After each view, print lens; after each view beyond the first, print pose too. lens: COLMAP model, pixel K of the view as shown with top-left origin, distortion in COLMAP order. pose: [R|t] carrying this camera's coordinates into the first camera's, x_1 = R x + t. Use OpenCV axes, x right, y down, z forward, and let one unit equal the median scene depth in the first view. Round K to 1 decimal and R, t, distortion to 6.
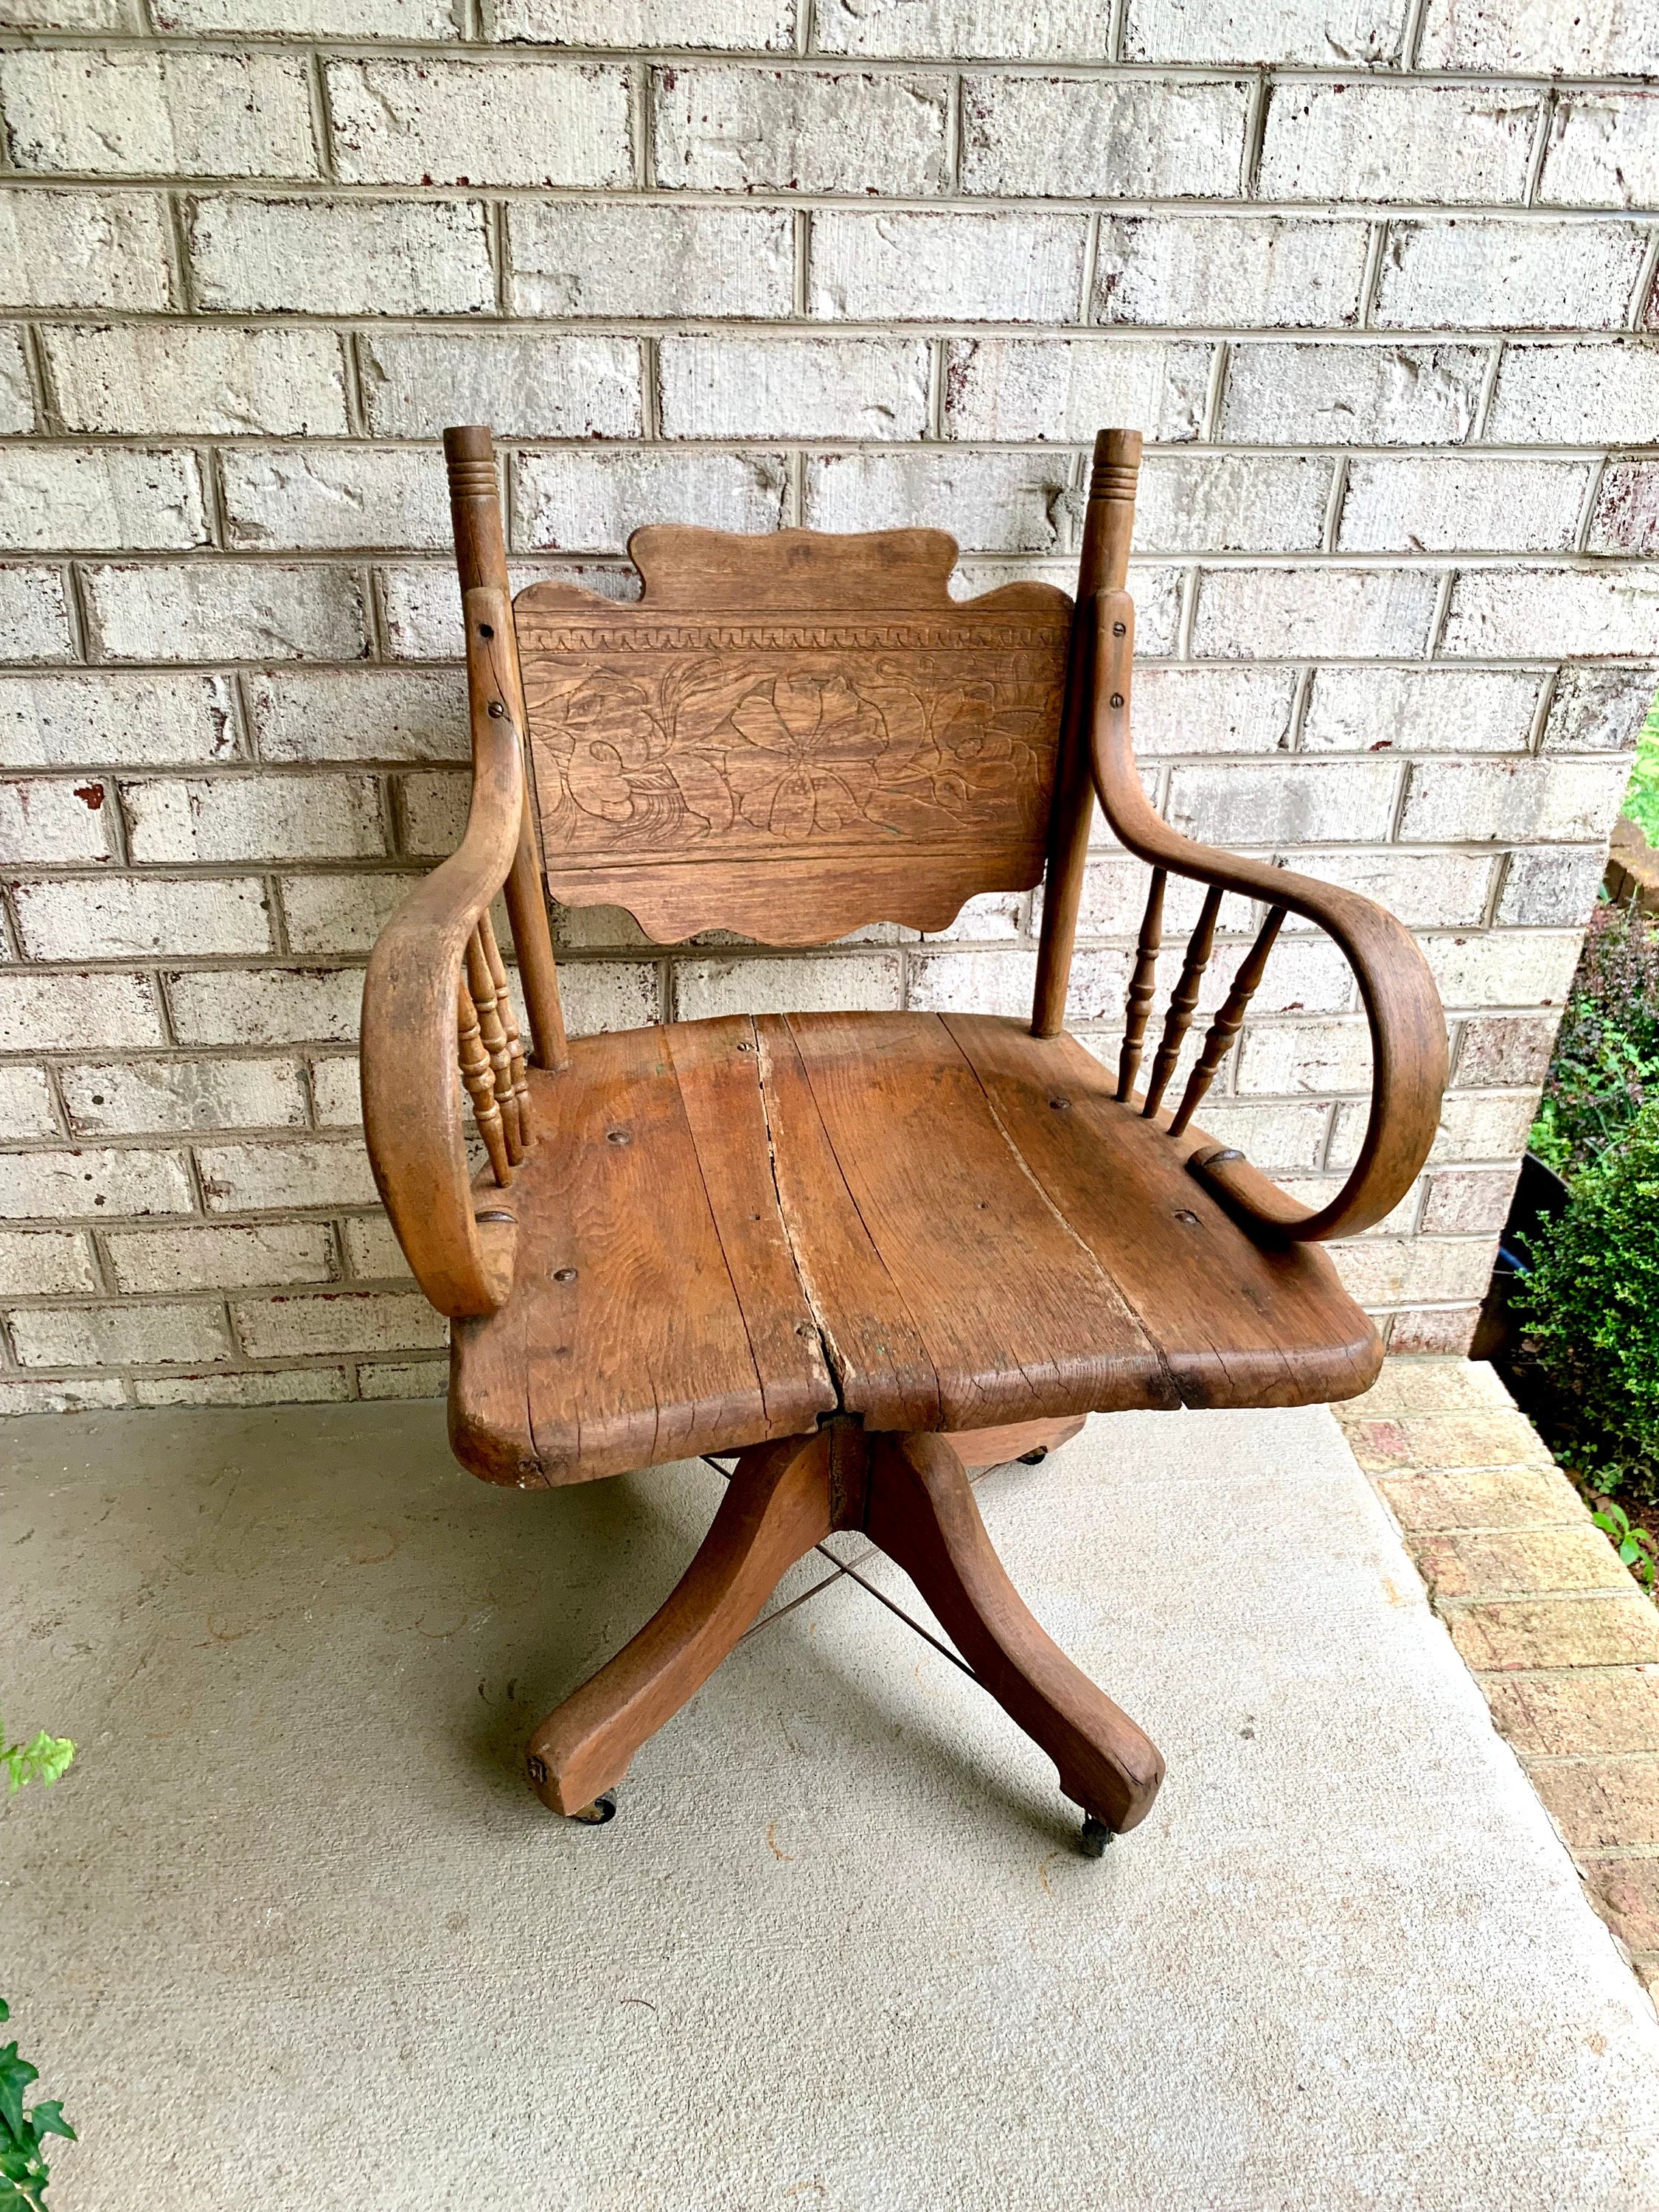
lens RADIAL K [[1678.7, 0, 830.3], [0, 1678.7, 1109.5], [0, 0, 1]] dist [-0.001682, -0.001322]
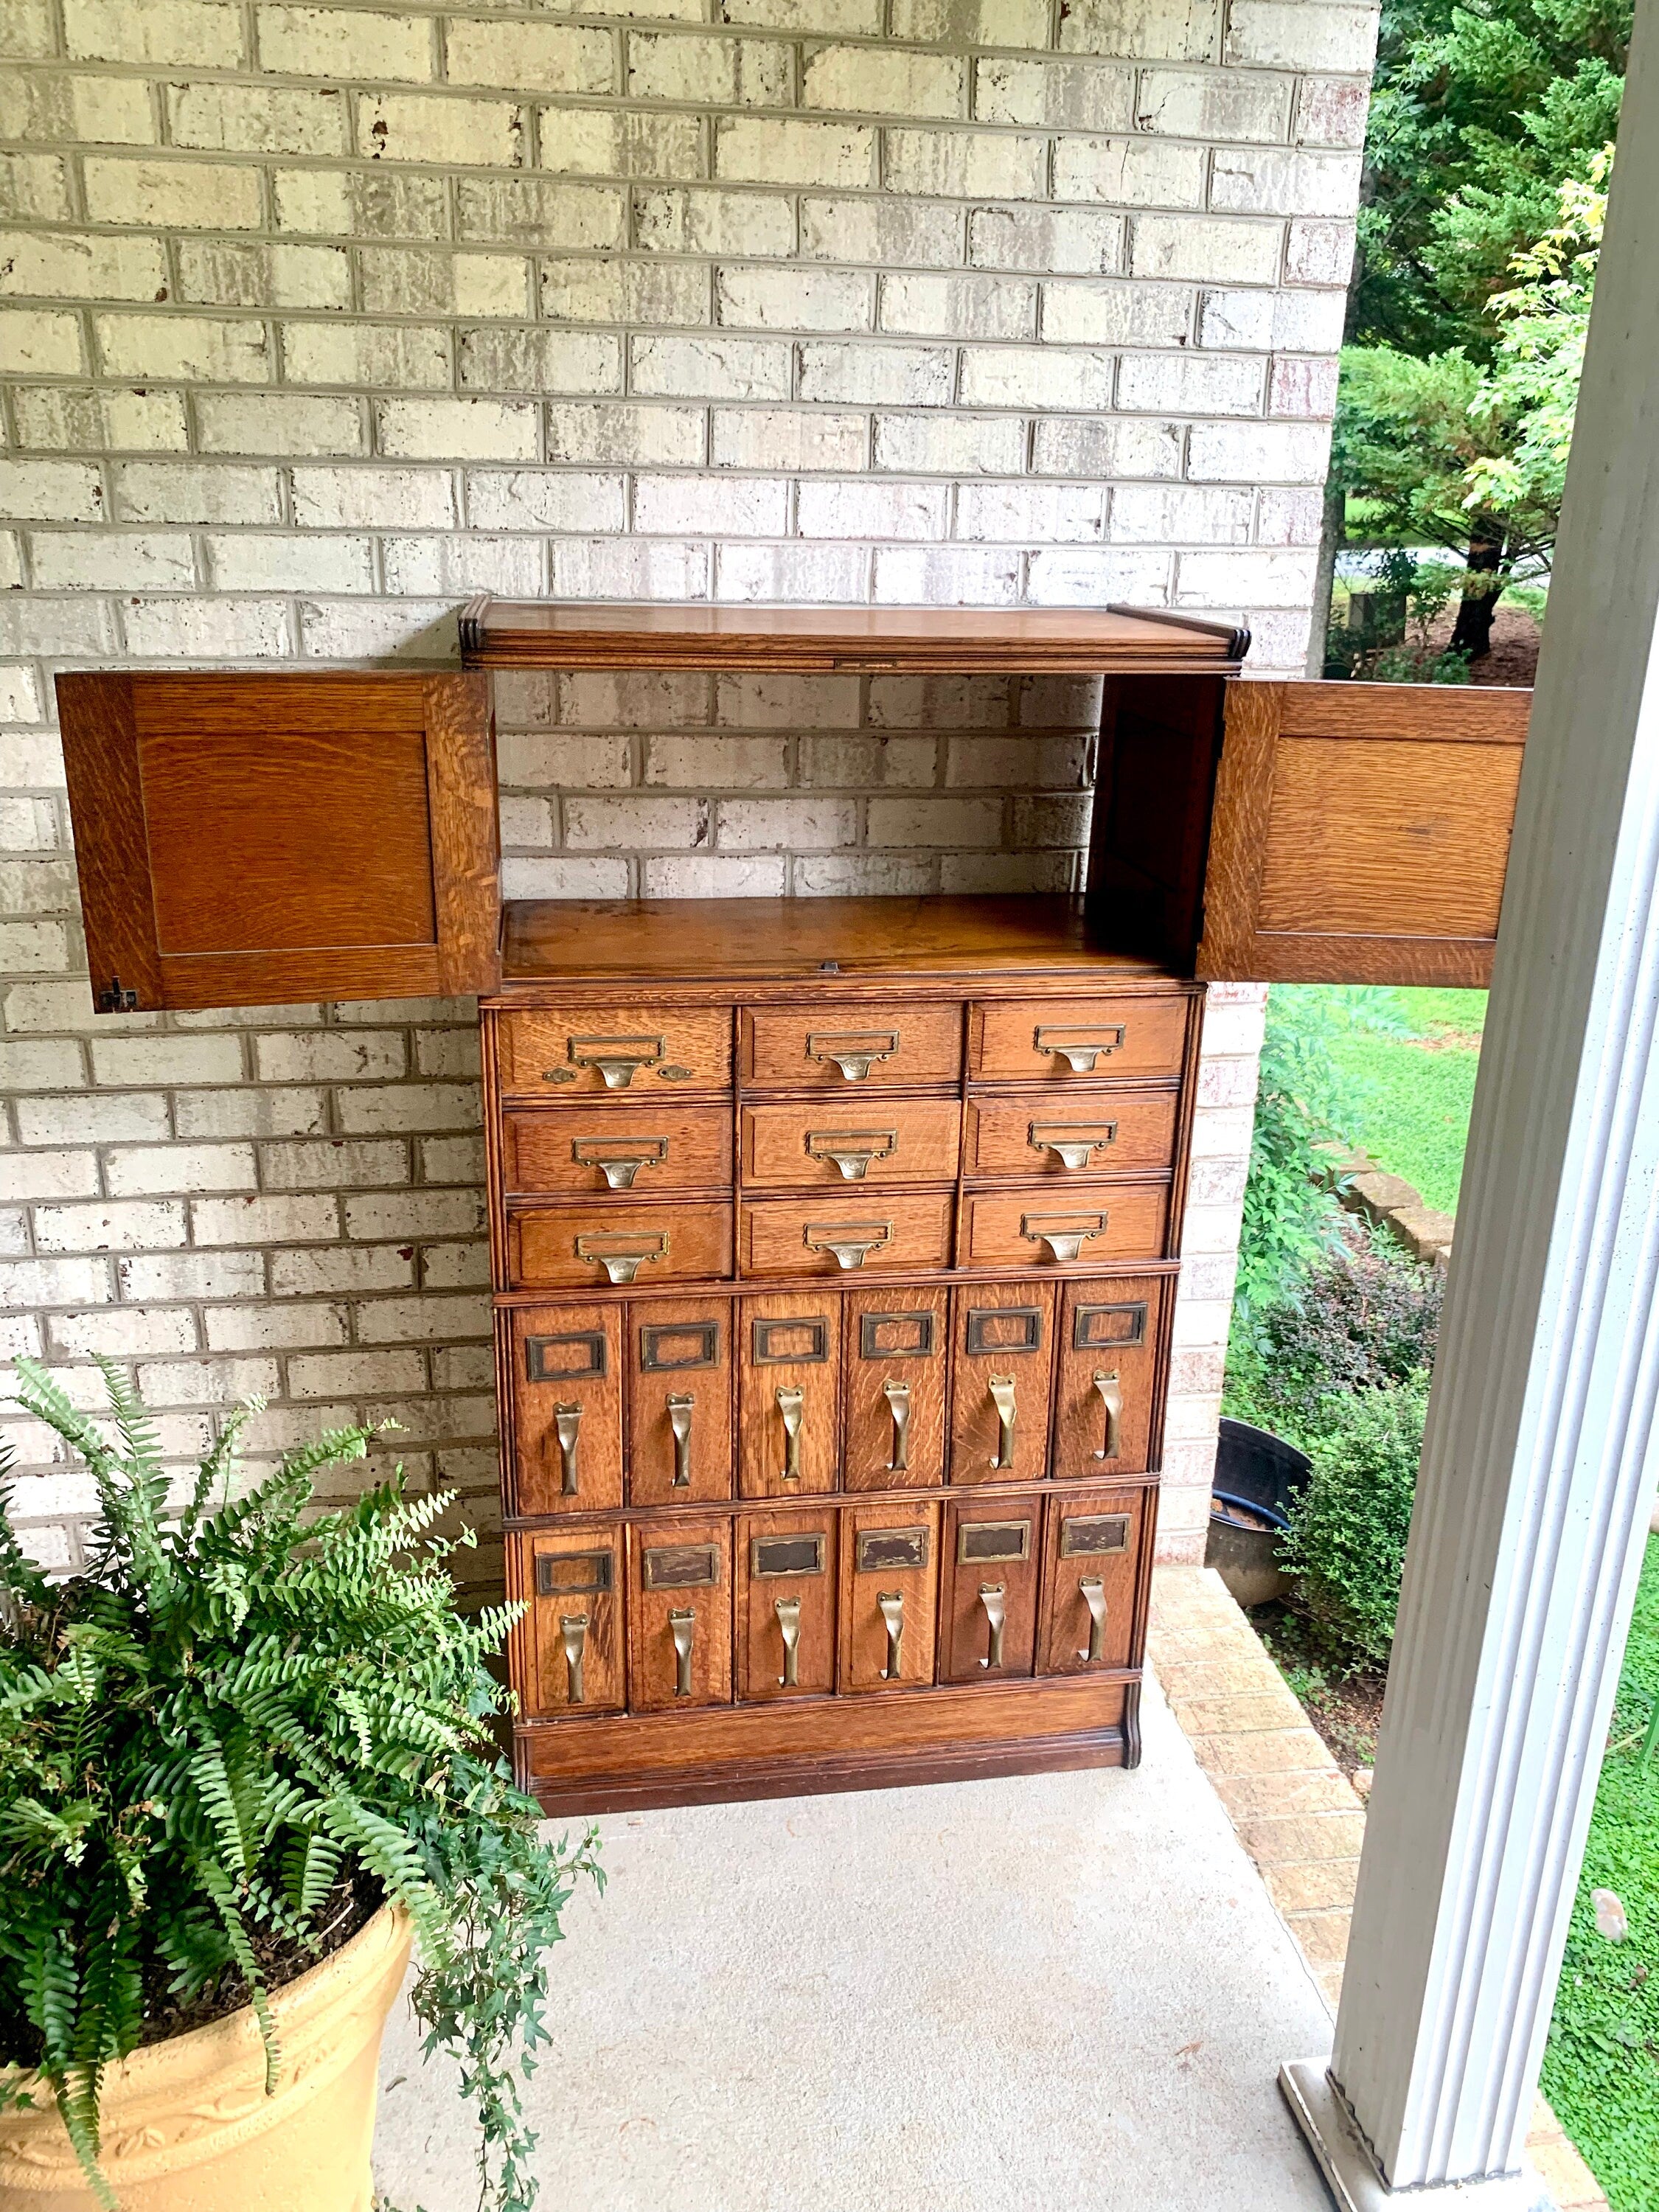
lens RADIAL K [[1644.3, 0, 833.5], [0, 1644.3, 1118.7], [0, 0, 1]] dist [0.010686, -0.028097]
pose [[0.998674, -0.018754, 0.047937, -0.054568], [0.027857, 0.980021, -0.196932, 0.037760], [-0.043286, 0.198007, 0.979244, -0.828809]]
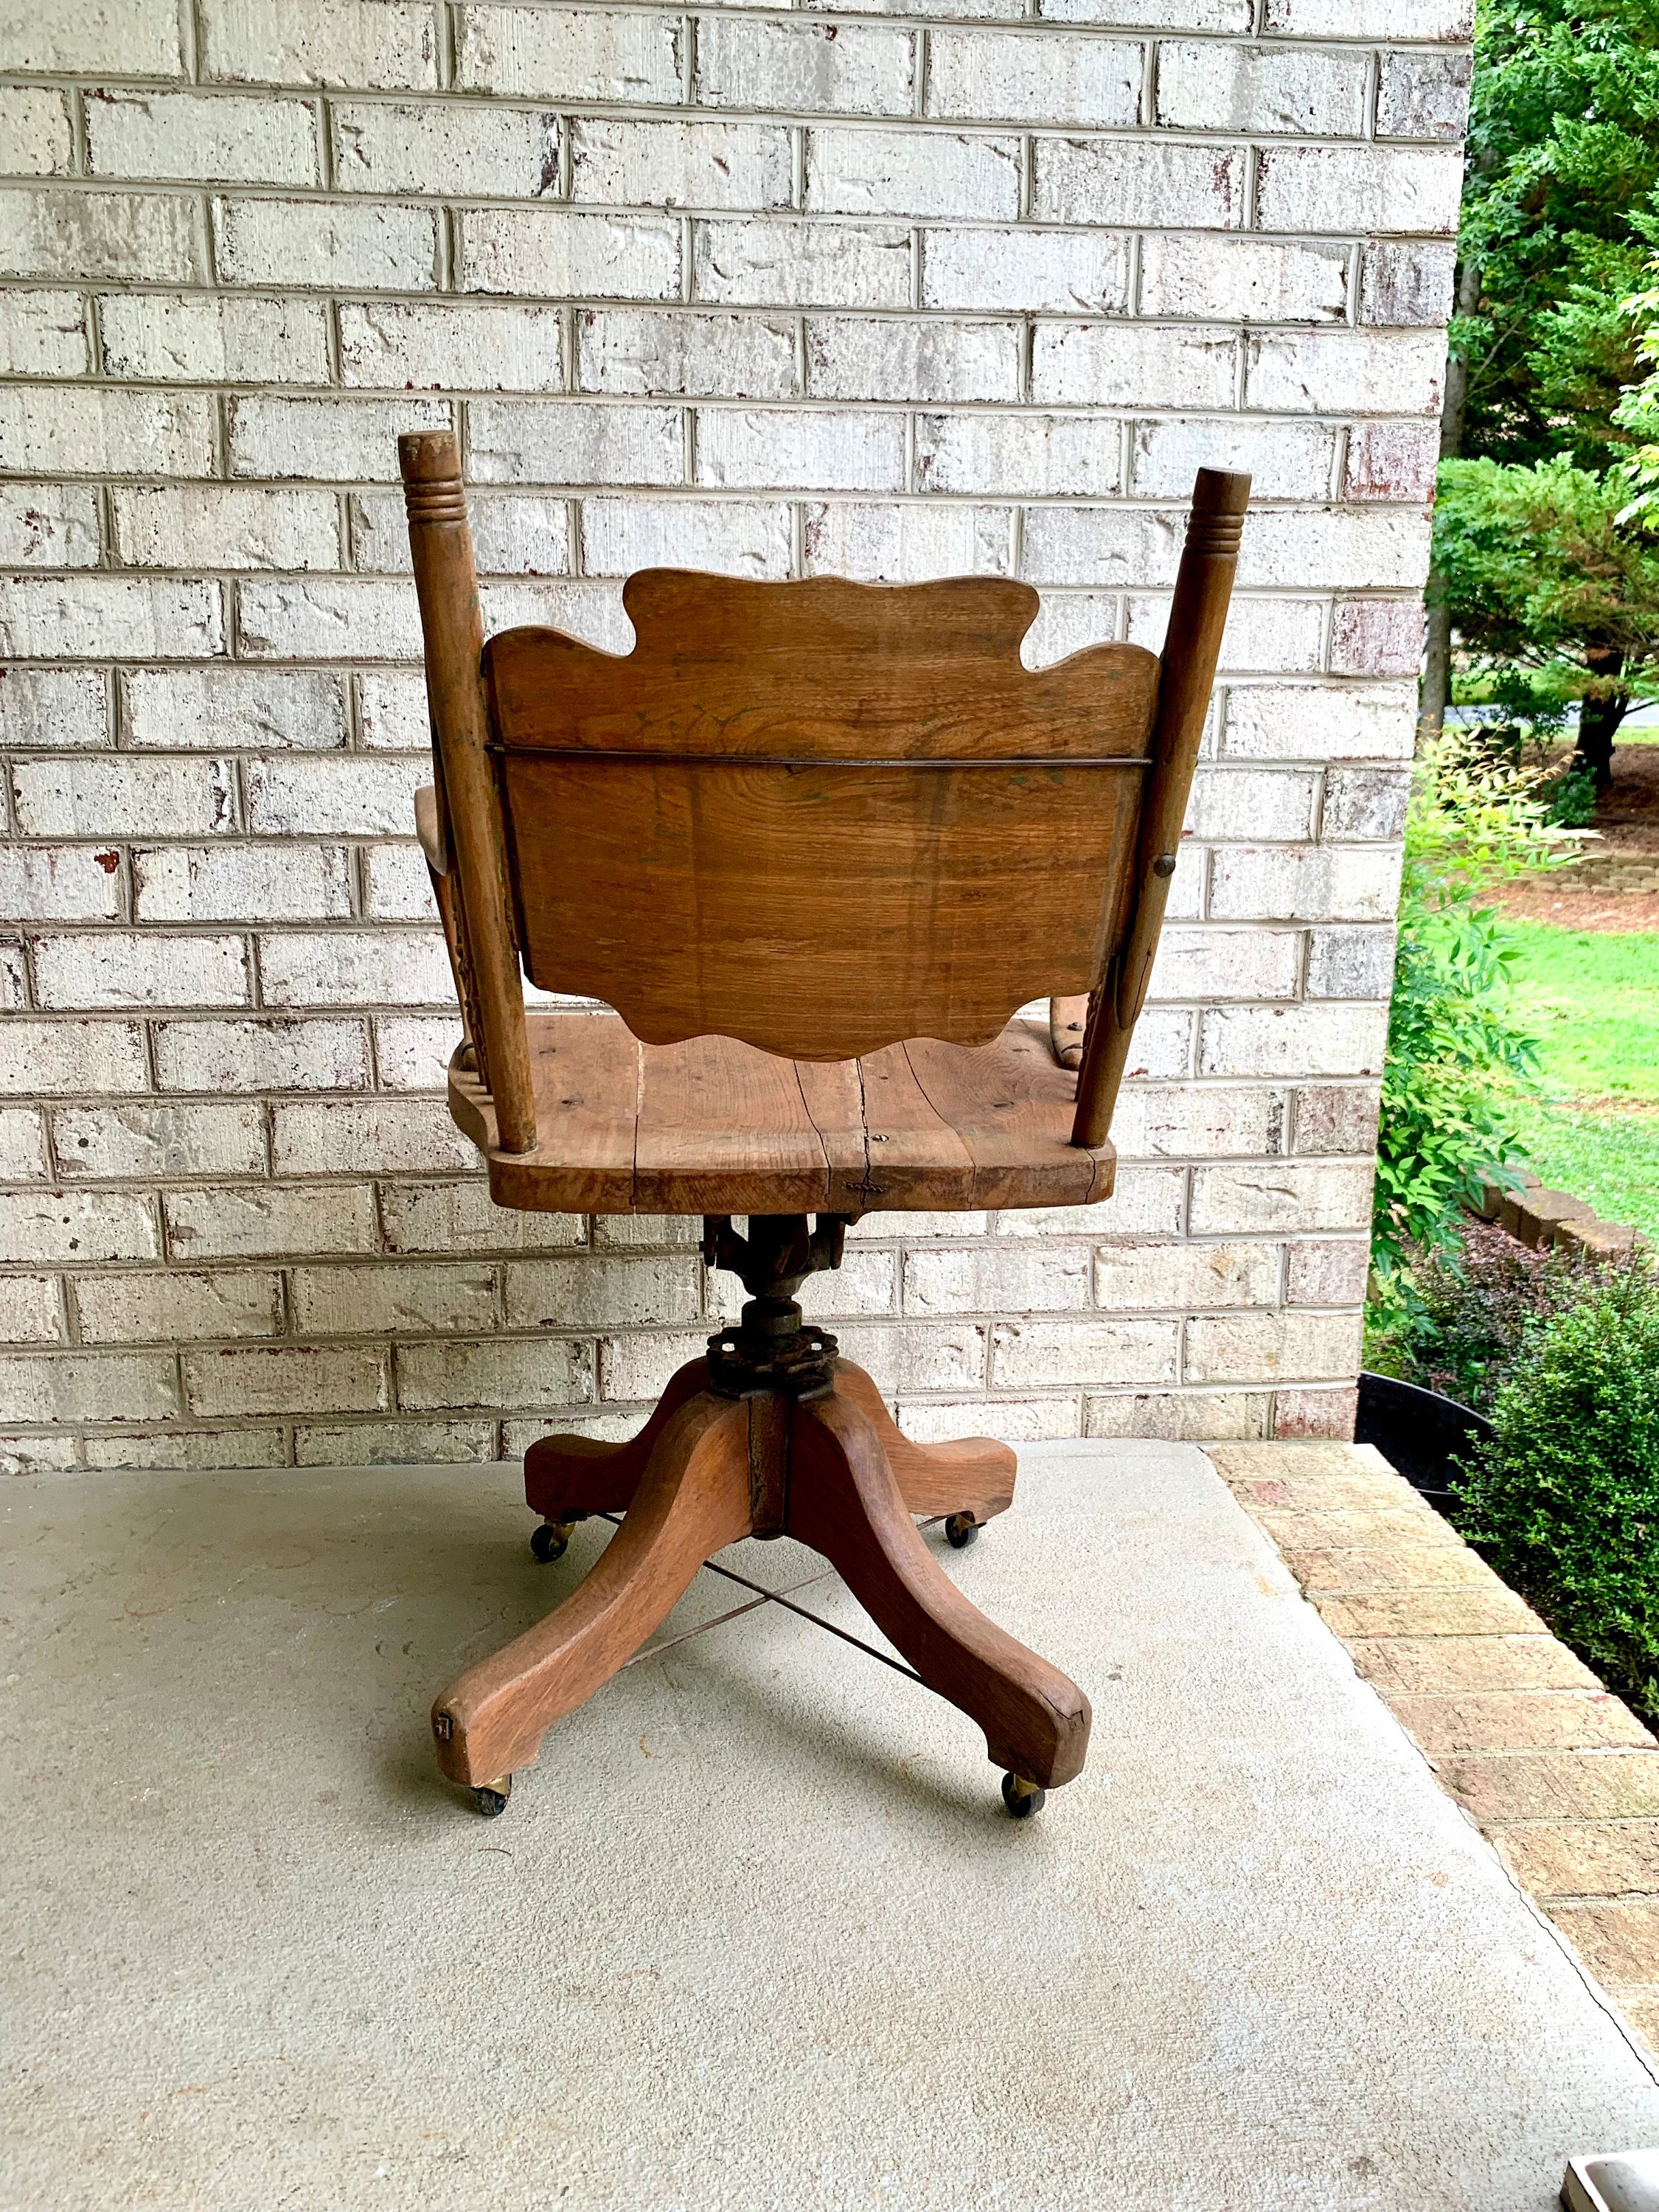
lens RADIAL K [[1678.7, 0, 843.0], [0, 1678.7, 1103.9], [0, 0, 1]] dist [-0.001682, -0.001322]
pose [[0.999894, -0.013516, -0.005419, 0.093550], [0.011228, 0.952559, -0.304147, 0.355126], [0.009273, 0.304054, 0.952610, -0.094537]]
